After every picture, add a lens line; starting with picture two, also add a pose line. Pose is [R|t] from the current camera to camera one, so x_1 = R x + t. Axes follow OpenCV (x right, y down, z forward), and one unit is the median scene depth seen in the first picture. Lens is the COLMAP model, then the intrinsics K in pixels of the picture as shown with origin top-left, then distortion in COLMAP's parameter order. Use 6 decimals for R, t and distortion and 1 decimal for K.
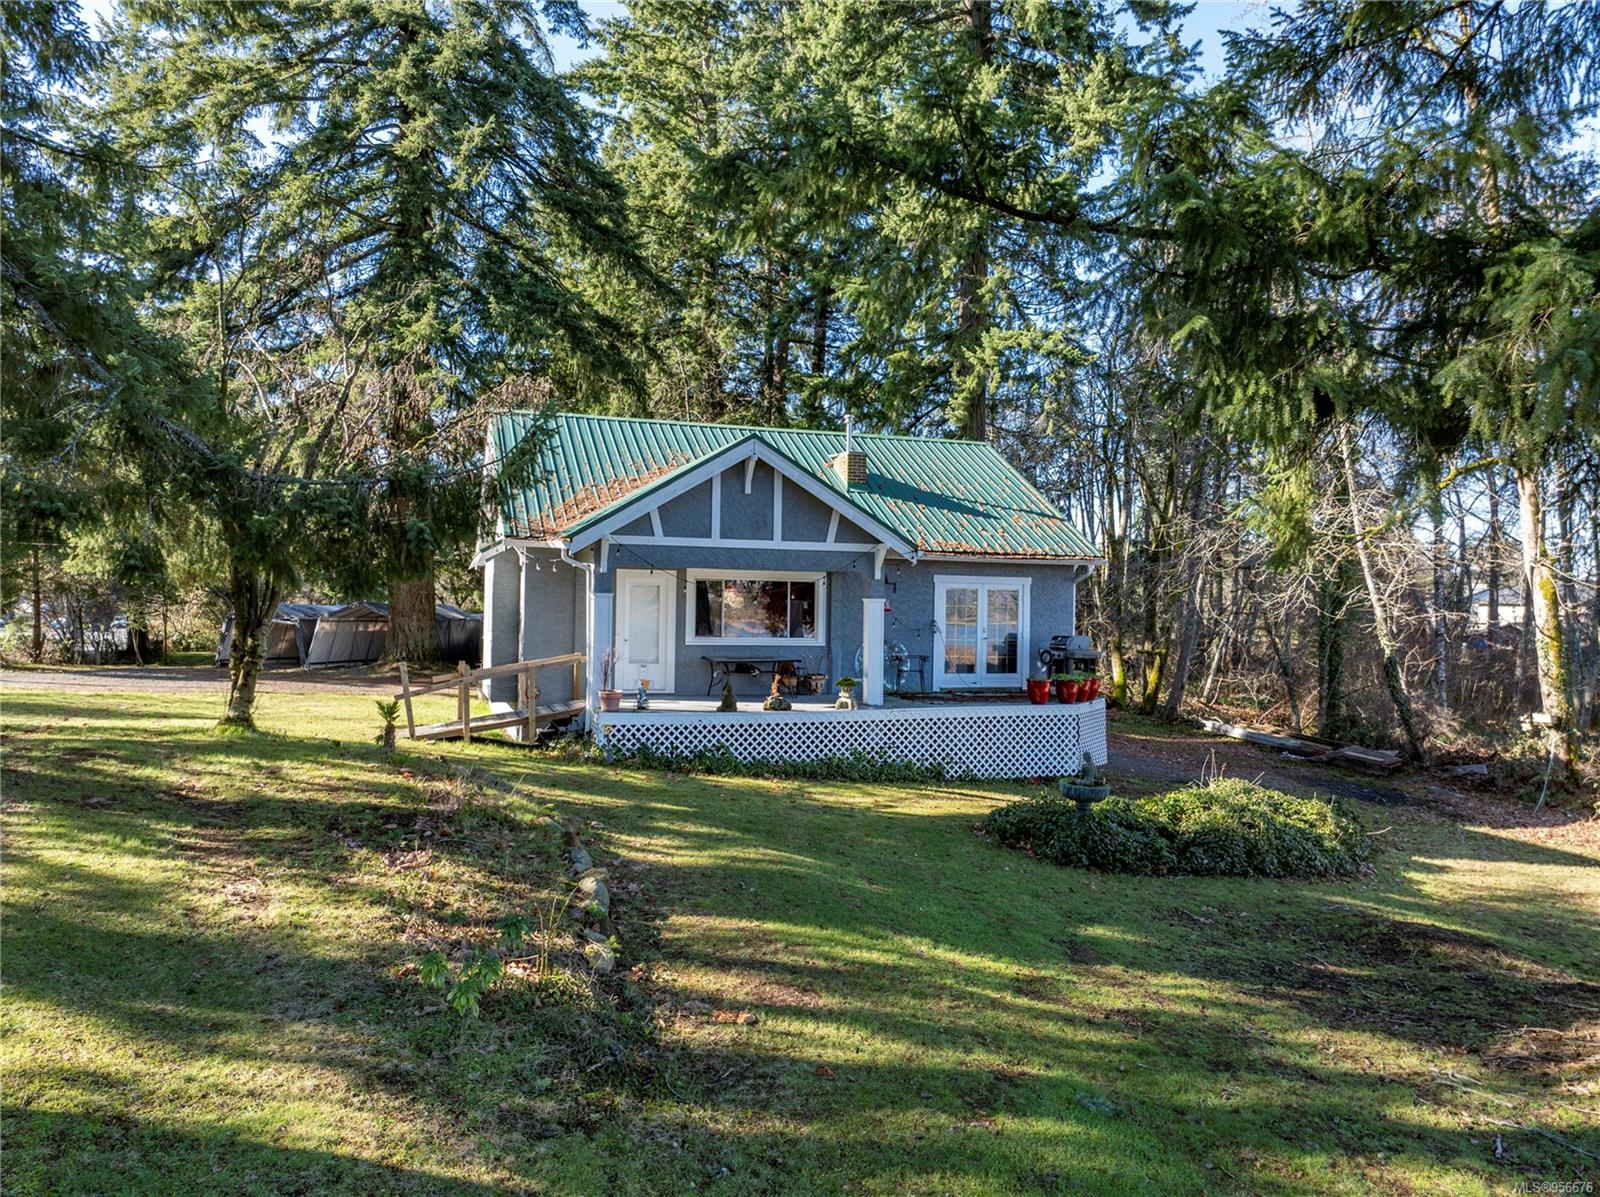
lens RADIAL K [[1134.1, 0, 799.3], [0, 1134.1, 594.2], [0, 0, 1]] dist [-0.024645, -0.022233]
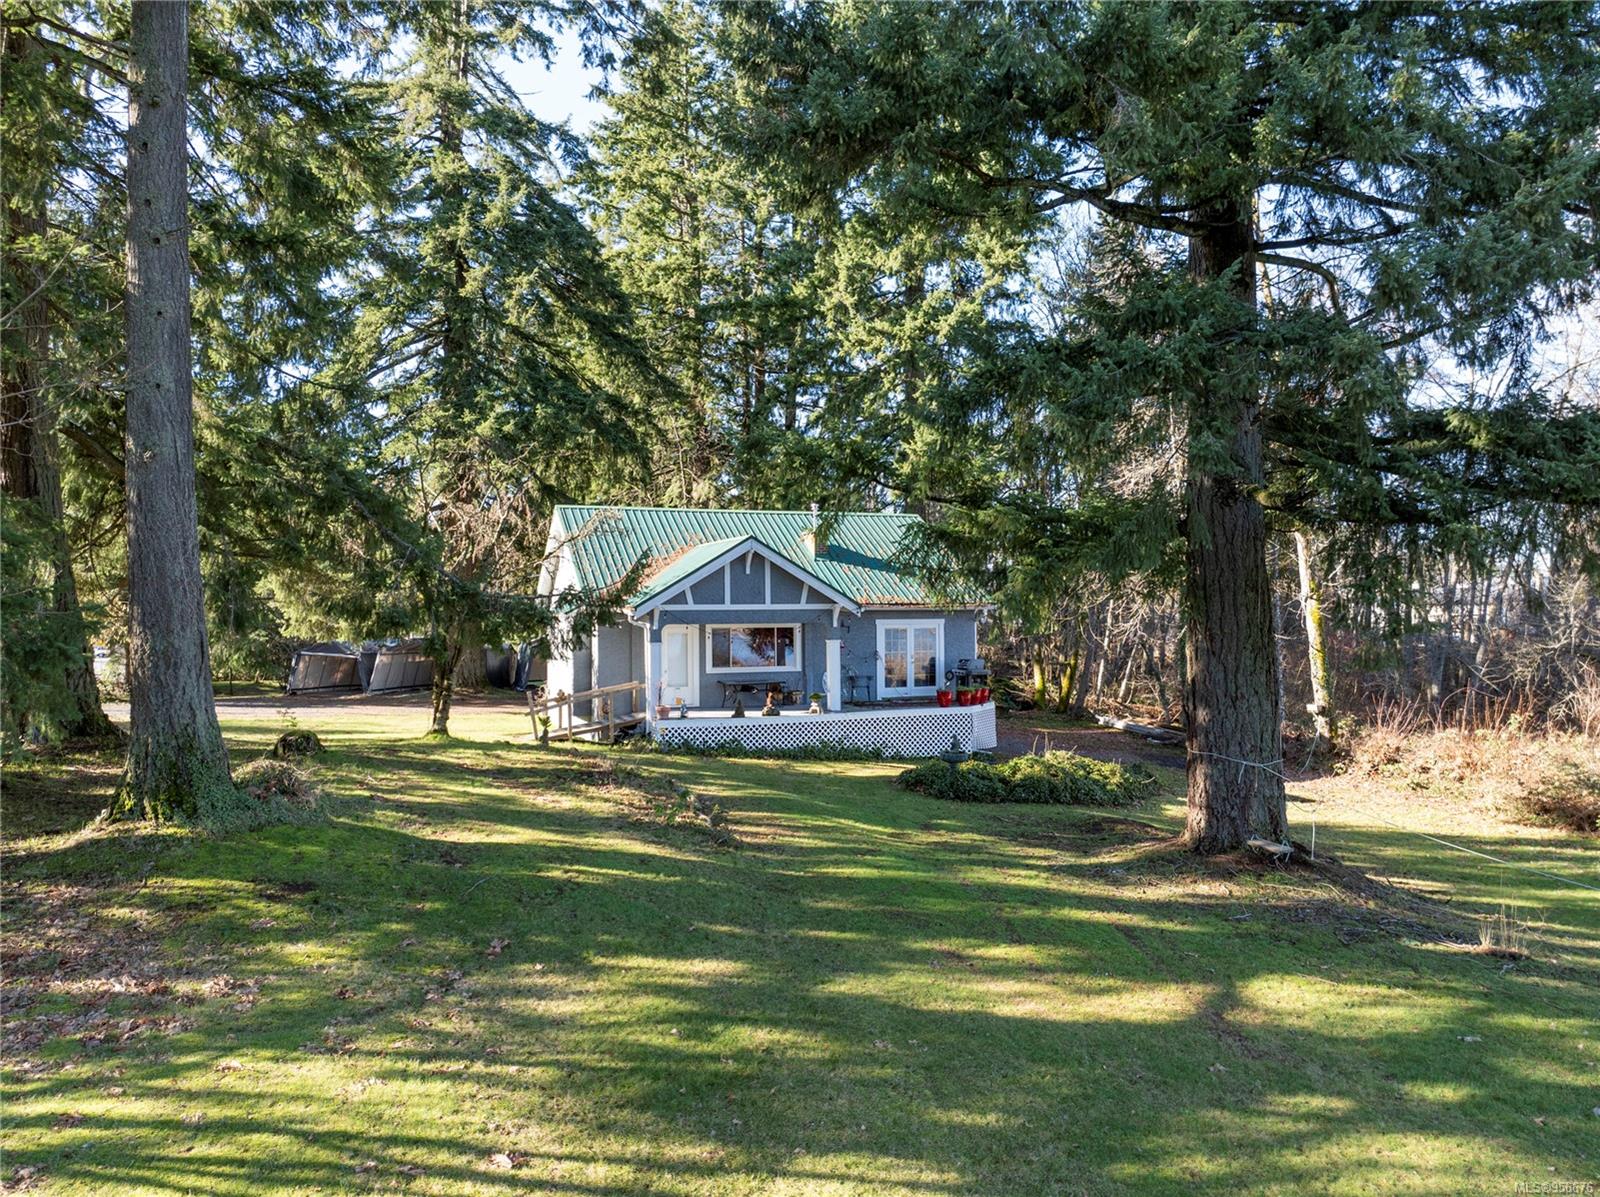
lens RADIAL K [[1120.0, 0, 854.1], [0, 1120.0, 629.5], [0, 0, 1]] dist [0.002284, -0.104224]
pose [[0.997396, -0.023547, 0.068173, -0.006880], [0.022006, 0.999487, 0.023274, -0.042541], [-0.068686, -0.021713, 0.997402, -0.467328]]
